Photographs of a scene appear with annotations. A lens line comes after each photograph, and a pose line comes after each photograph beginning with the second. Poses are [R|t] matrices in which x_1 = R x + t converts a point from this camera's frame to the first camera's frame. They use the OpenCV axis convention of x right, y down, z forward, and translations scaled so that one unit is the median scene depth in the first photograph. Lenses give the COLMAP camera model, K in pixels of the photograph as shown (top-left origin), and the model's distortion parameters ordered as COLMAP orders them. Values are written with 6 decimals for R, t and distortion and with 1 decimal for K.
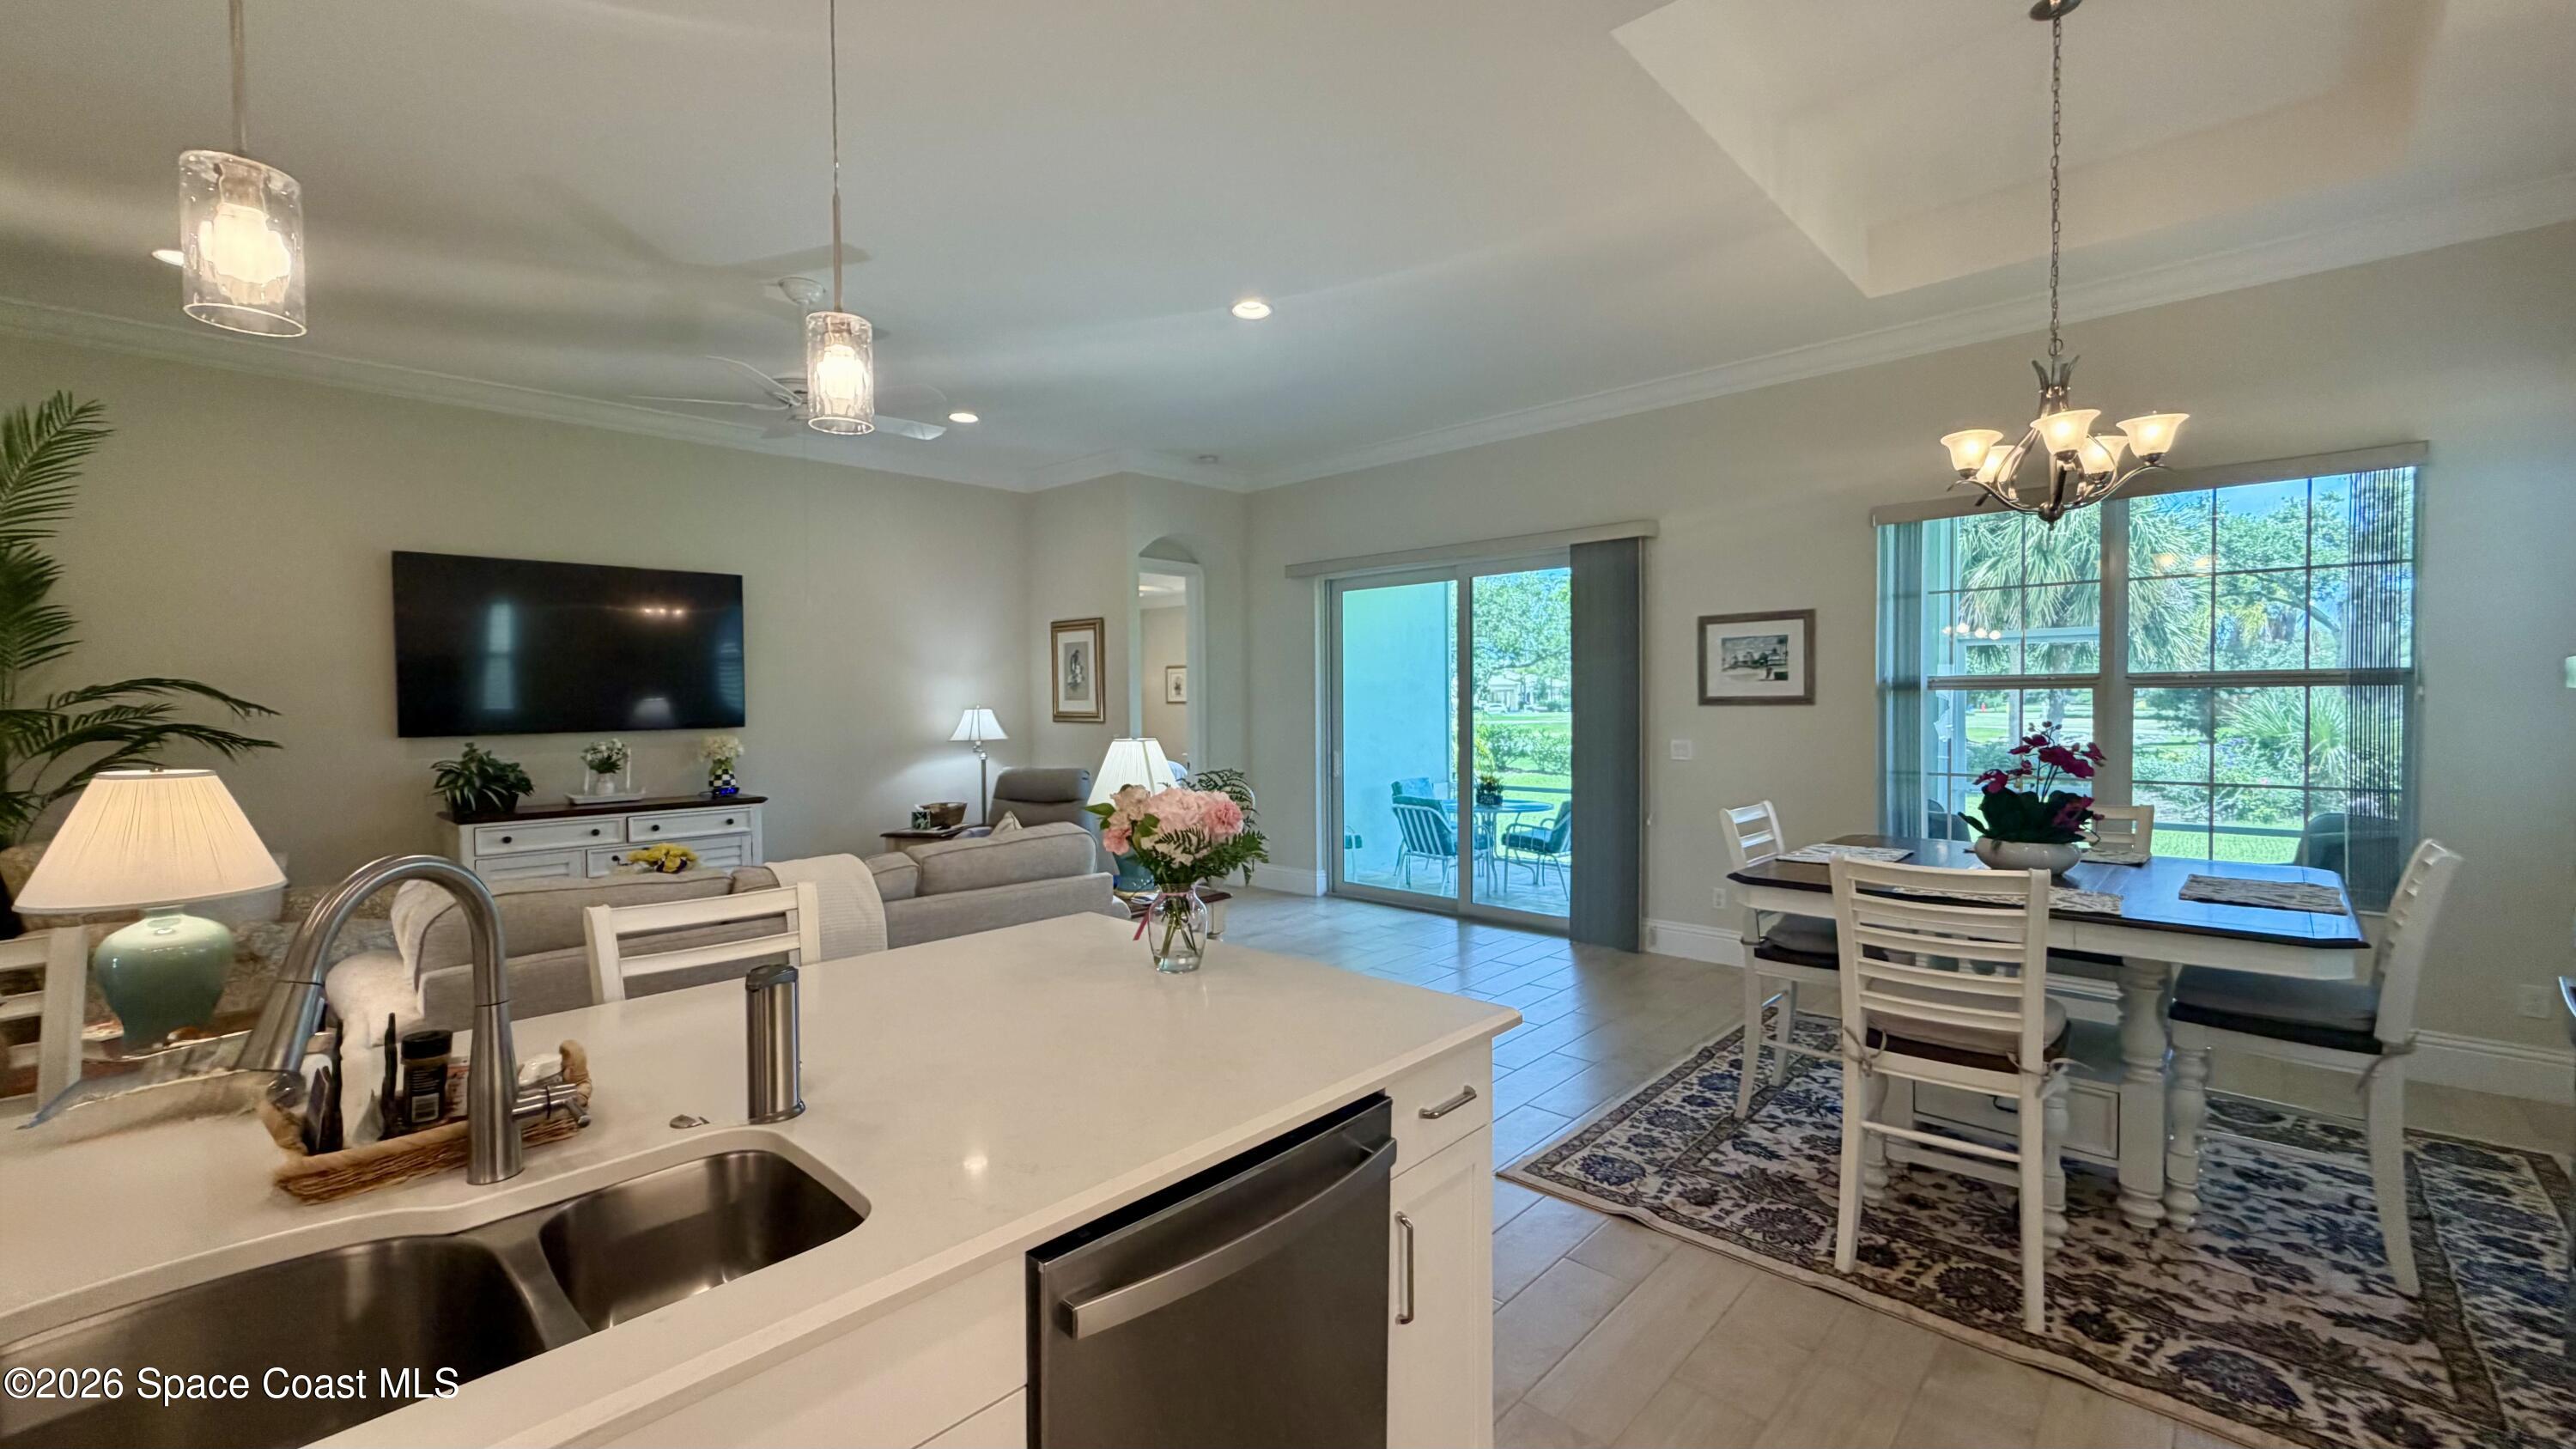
lens RADIAL K [[1026.5, 0, 1281.2], [0, 1026.5, 724.1], [0, 0, 1]] dist [-0.001009, 0.000557]
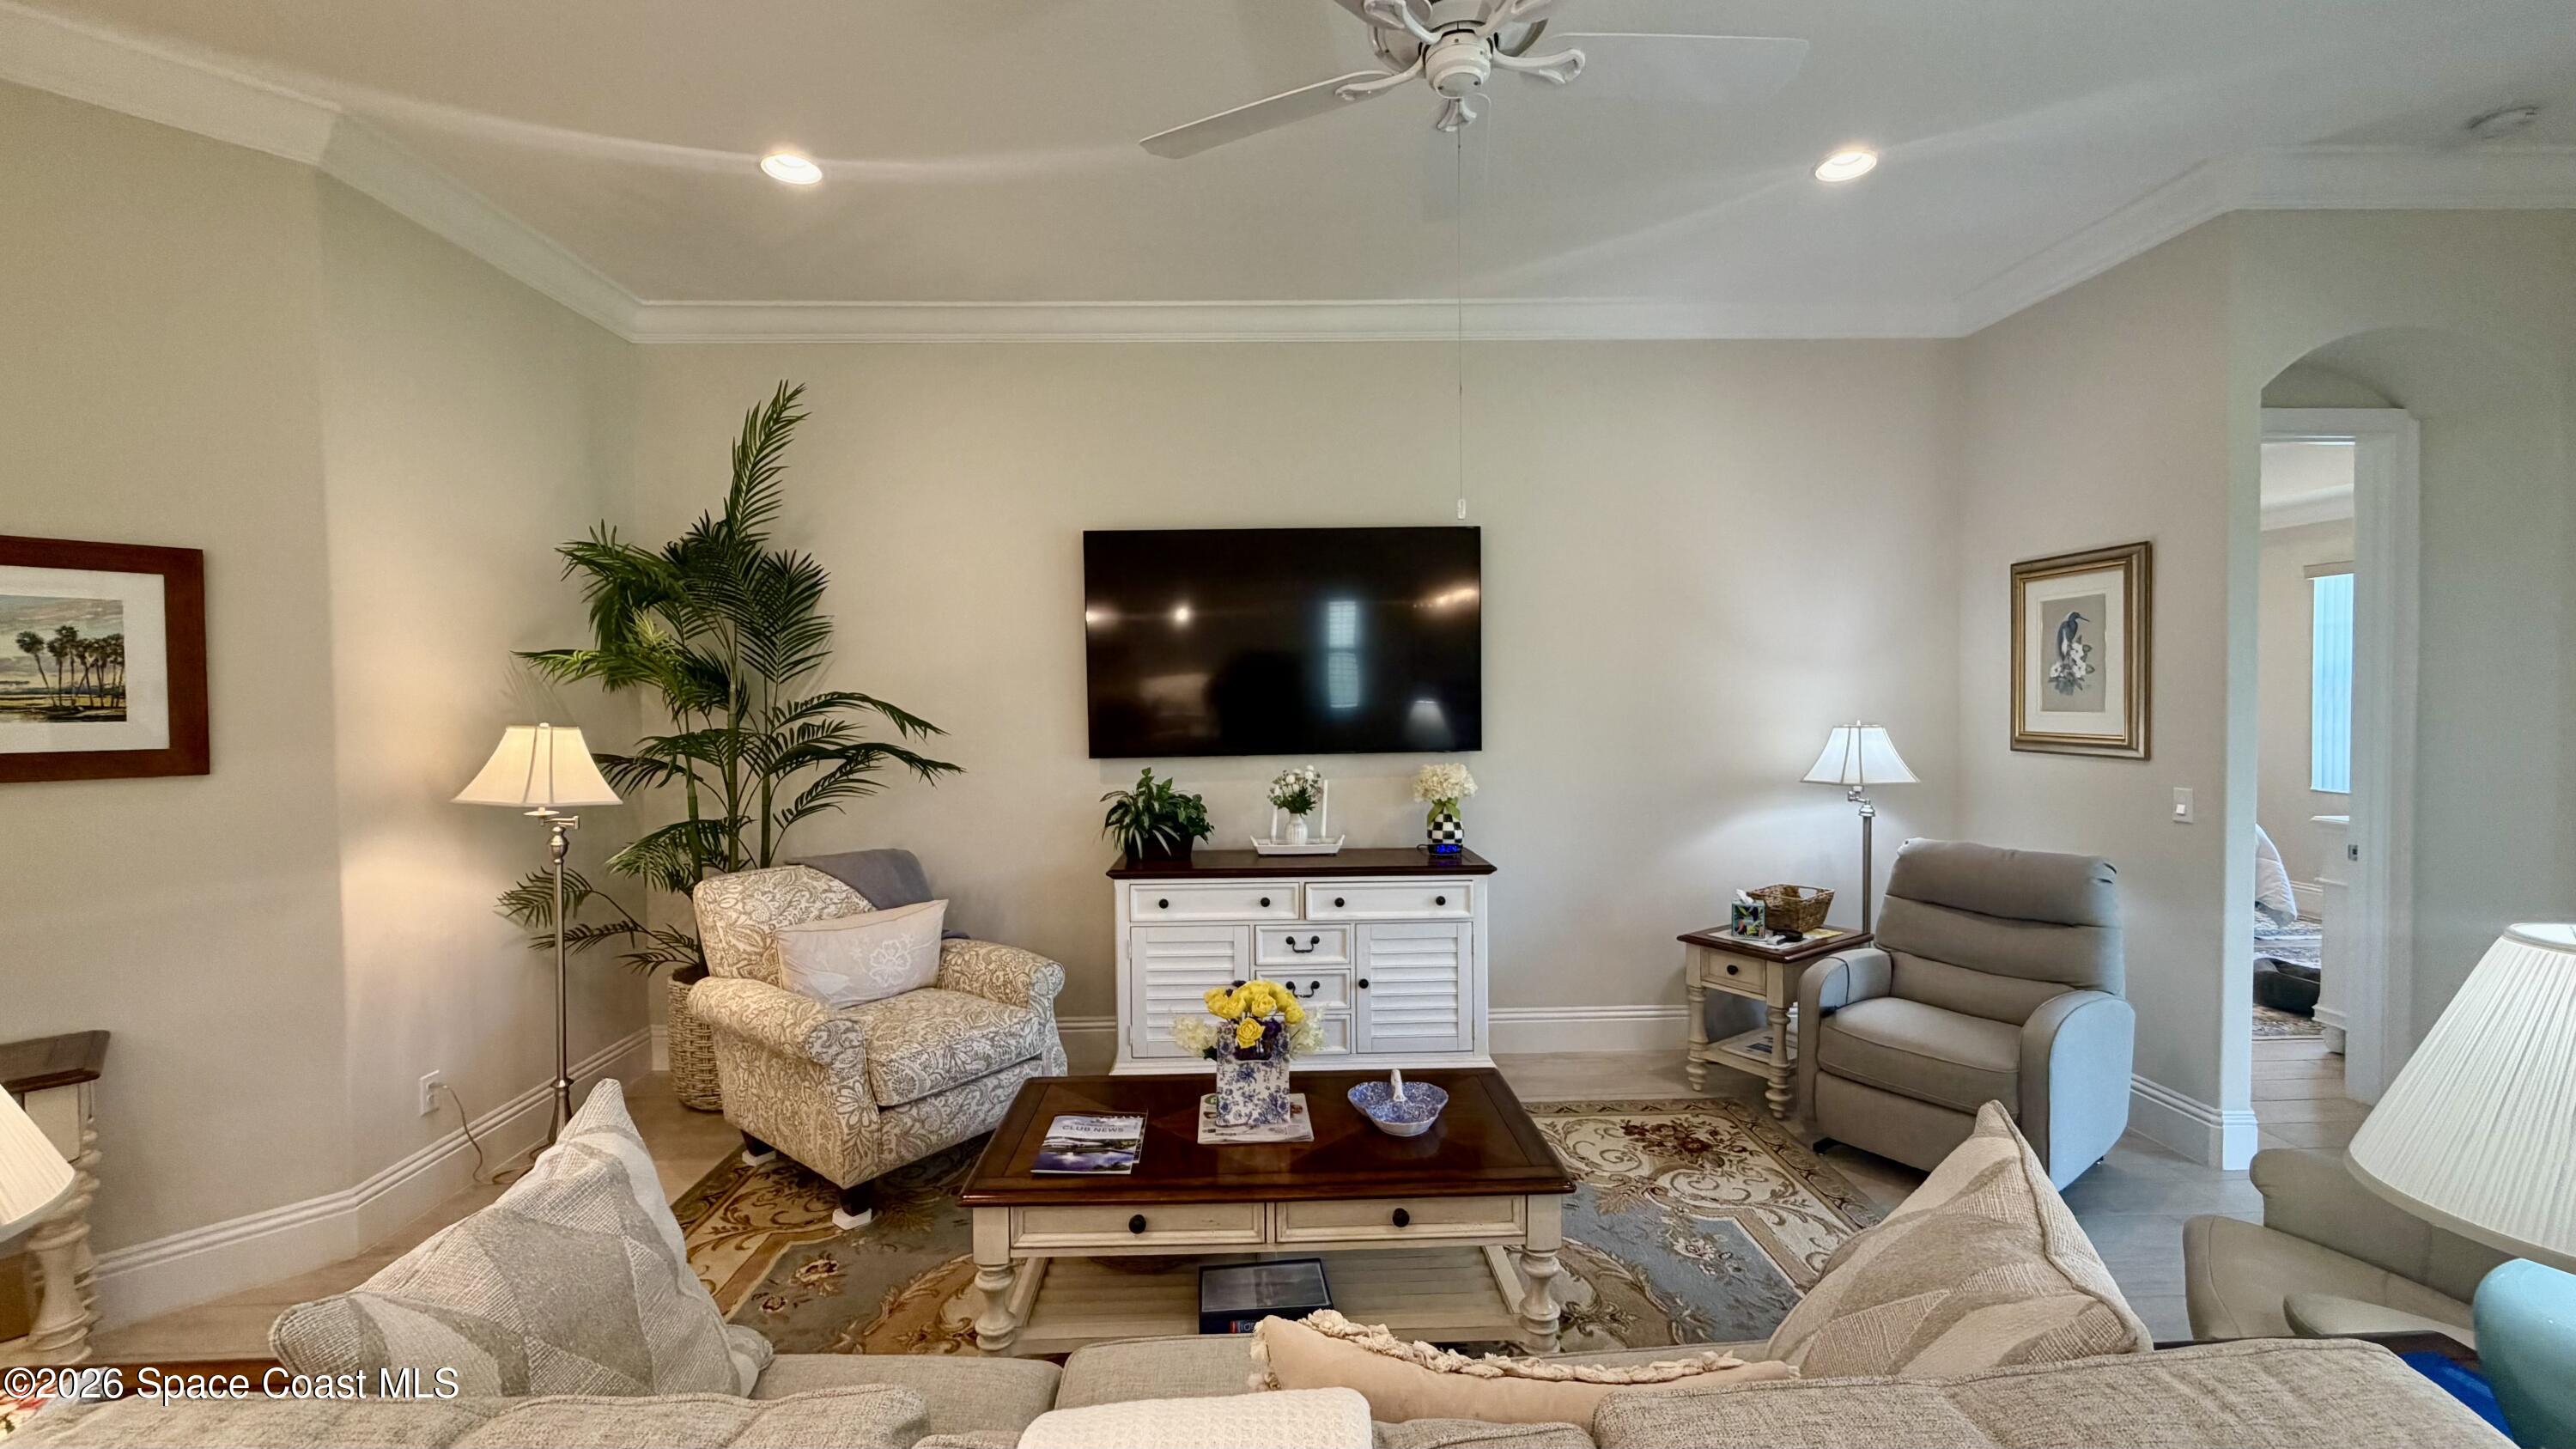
lens RADIAL K [[1026.5, 0, 1281.2], [0, 1026.5, 724.1], [0, 0, 1]] dist [-0.001009, 0.000557]
pose [[0.708034, 0.020118, -0.705892, -0.169896], [-0.012666, 0.999795, 0.015790, -0.029170], [0.706065, -0.002239, 0.708143, 0.524068]]
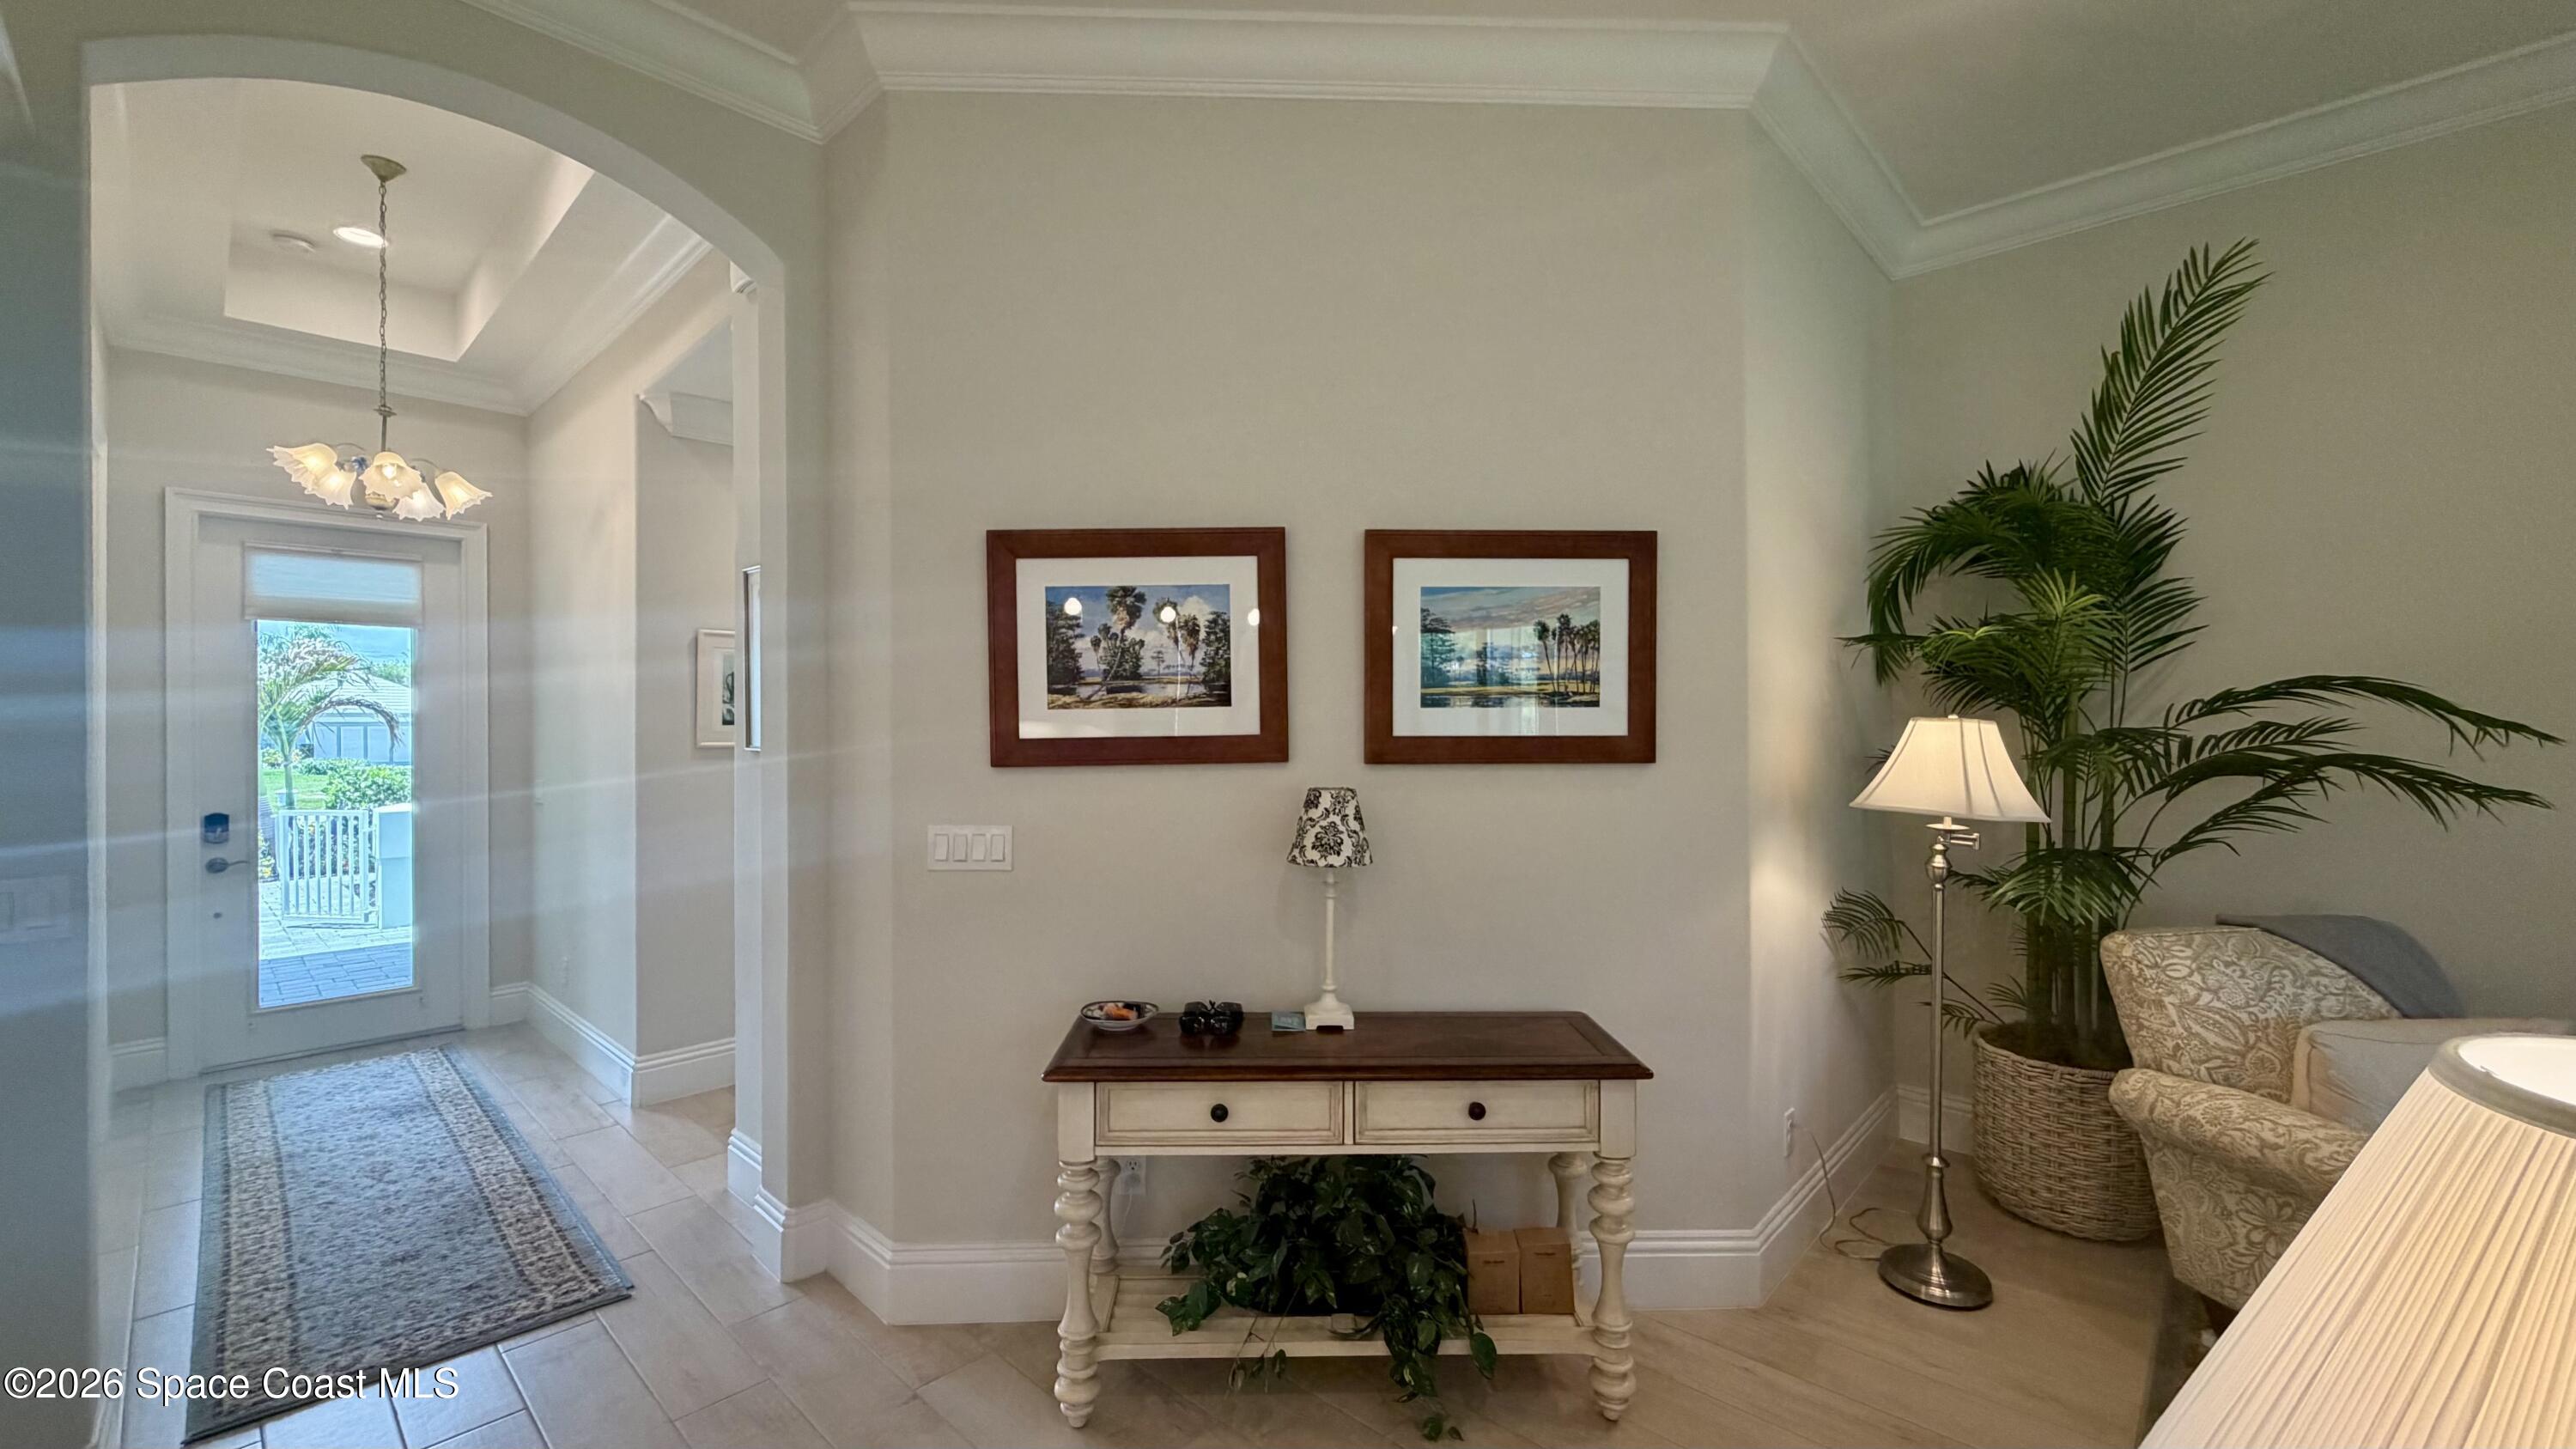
lens RADIAL K [[1026.5, 0, 1281.2], [0, 1026.5, 724.1], [0, 0, 1]] dist [-0.001009, 0.000557]
pose [[0.000058, 0.009890, -0.999951, -0.414109], [-0.018694, 0.999776, 0.009887, -0.009618], [0.999825, 0.018693, 0.000243, 0.328945]]
